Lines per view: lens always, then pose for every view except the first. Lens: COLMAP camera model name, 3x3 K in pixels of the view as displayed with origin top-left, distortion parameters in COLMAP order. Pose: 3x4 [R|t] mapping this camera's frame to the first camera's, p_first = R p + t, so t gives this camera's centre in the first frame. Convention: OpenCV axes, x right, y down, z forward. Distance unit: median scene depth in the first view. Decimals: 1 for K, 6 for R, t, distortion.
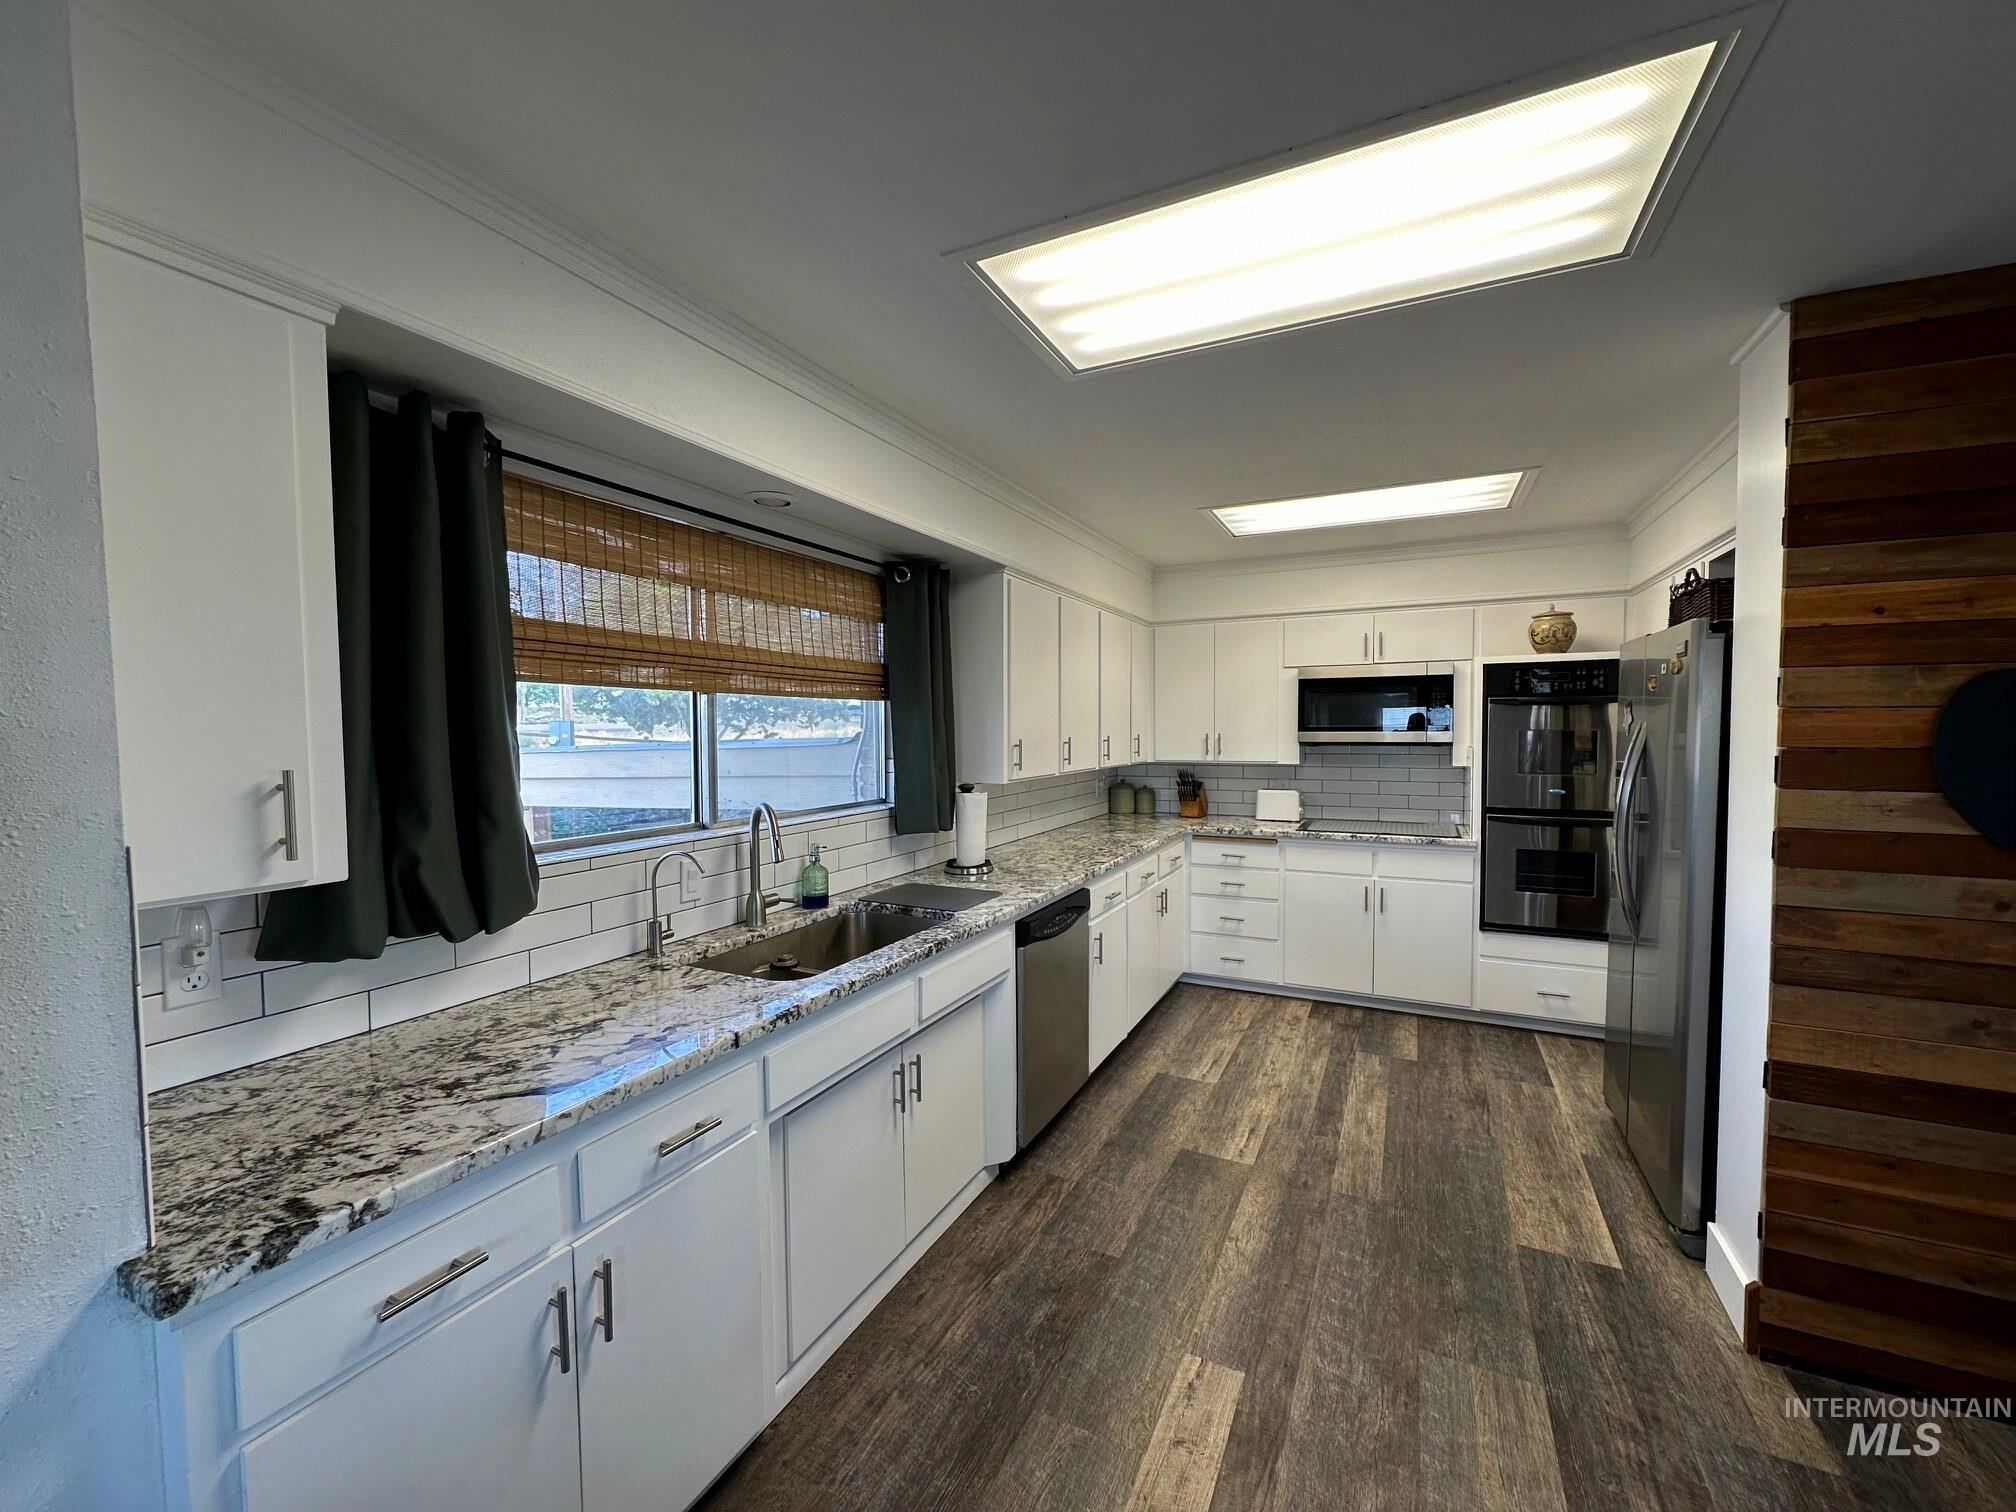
lens RADIAL K [[800.7, 0, 1015.1], [0, 800.7, 760.6], [0, 0, 1]] dist [-0.005477, 0.001381]
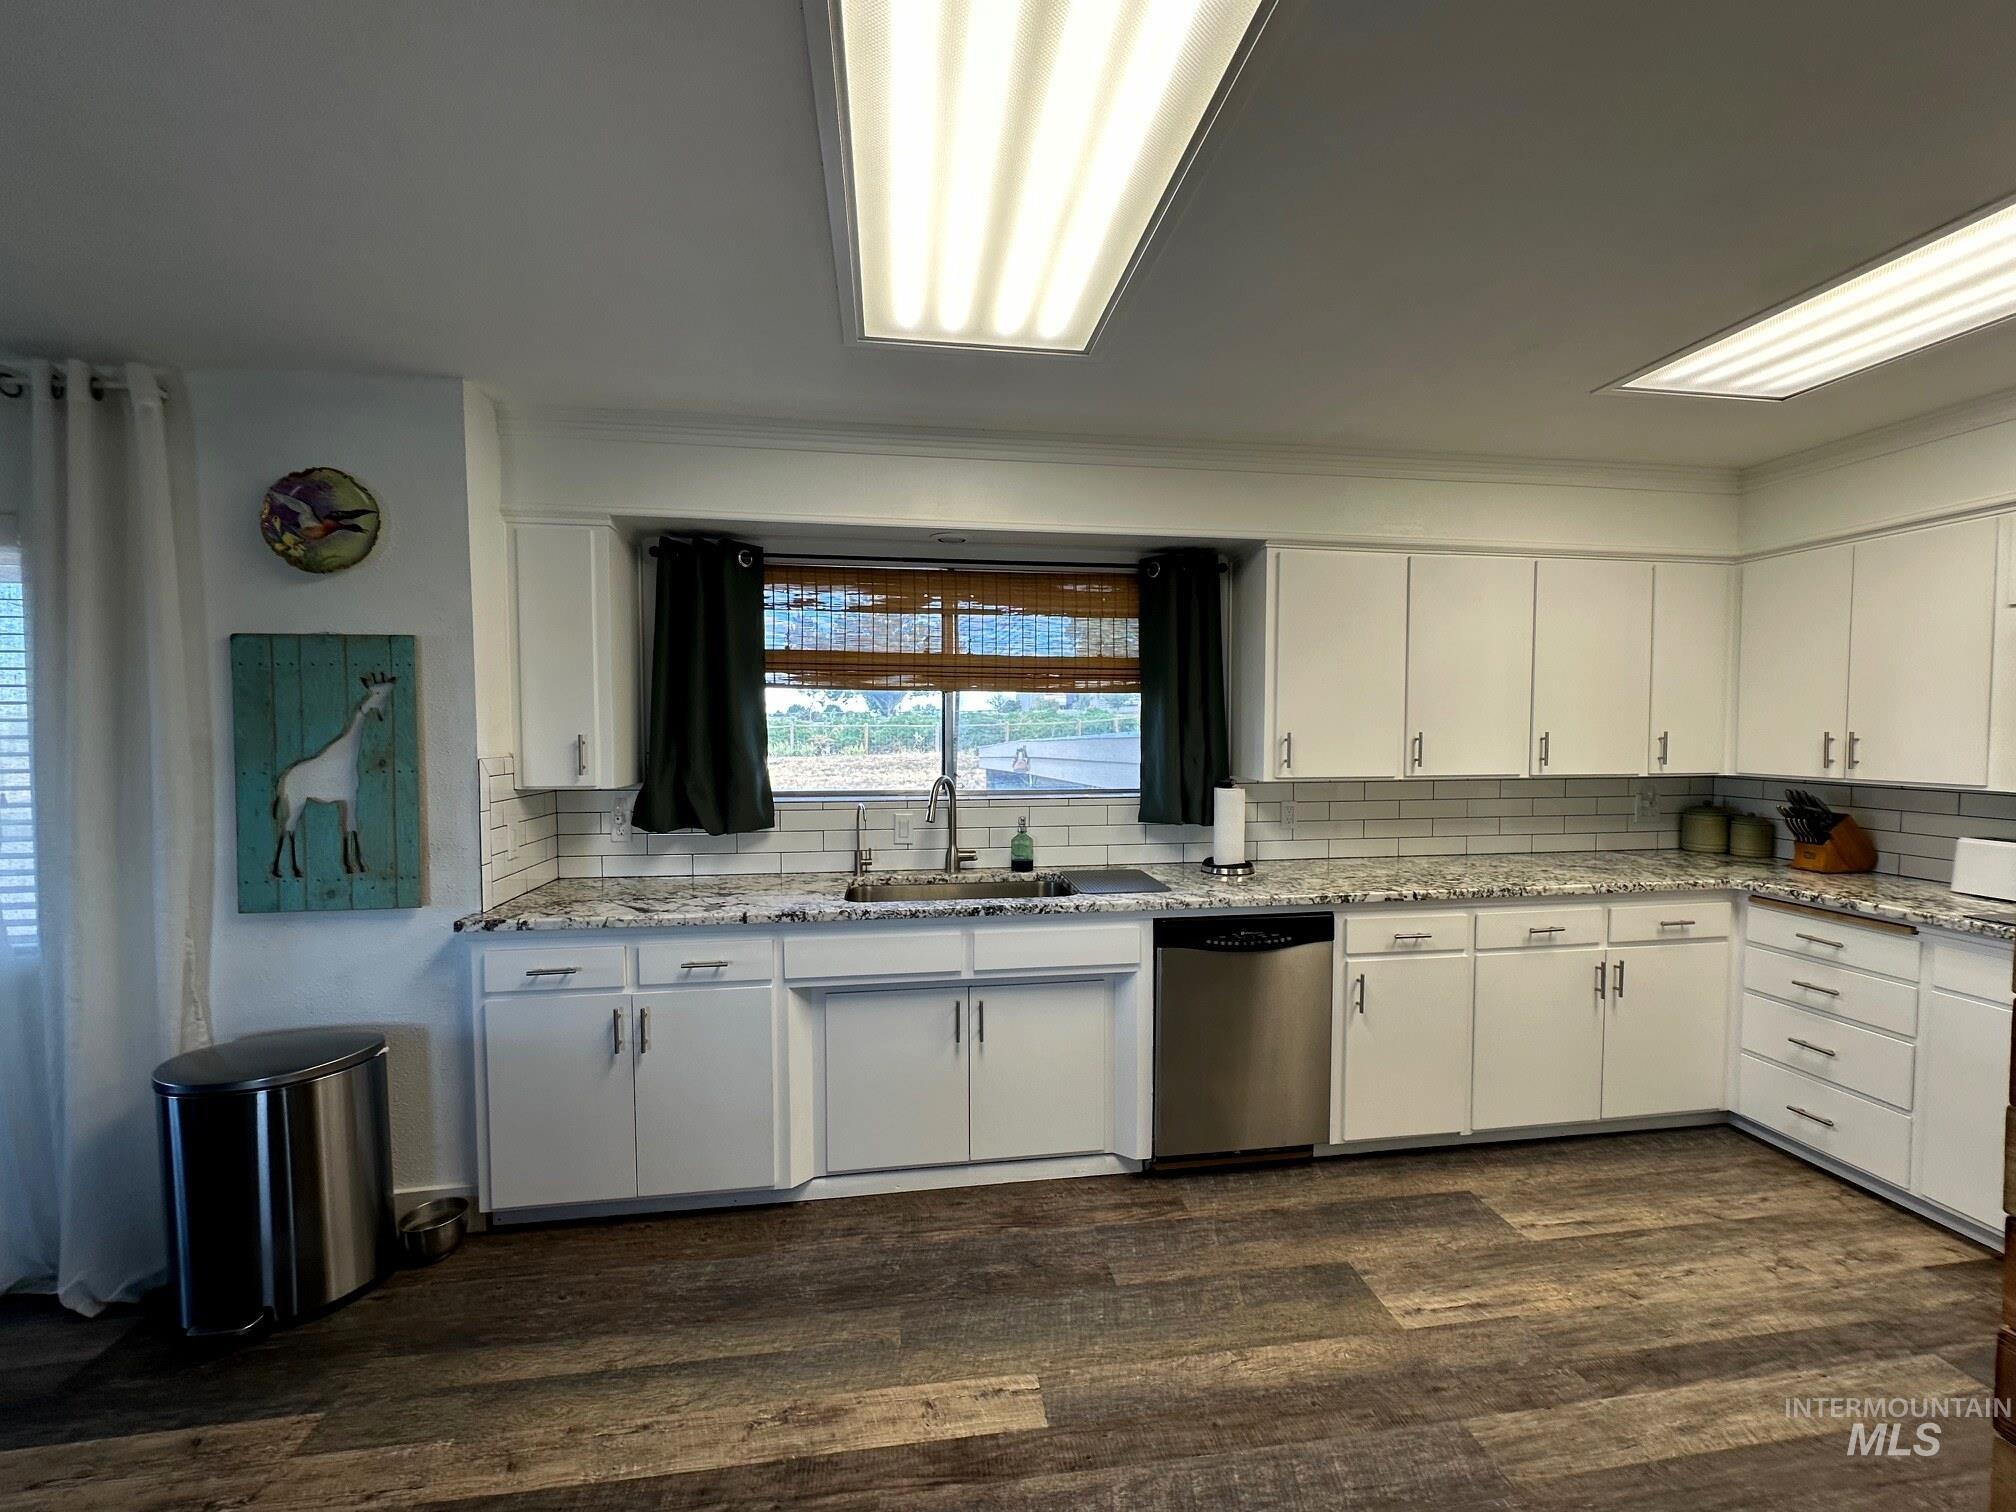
lens RADIAL K [[800.7, 0, 1011.0], [0, 800.7, 759.3], [0, 0, 1]] dist [-0.005477, 0.001381]
pose [[0.570634, 0.041104, -0.820175, 0.682084], [-0.037879, 0.999001, 0.023712, -0.007801], [0.820331, 0.017537, 0.571621, 0.301842]]
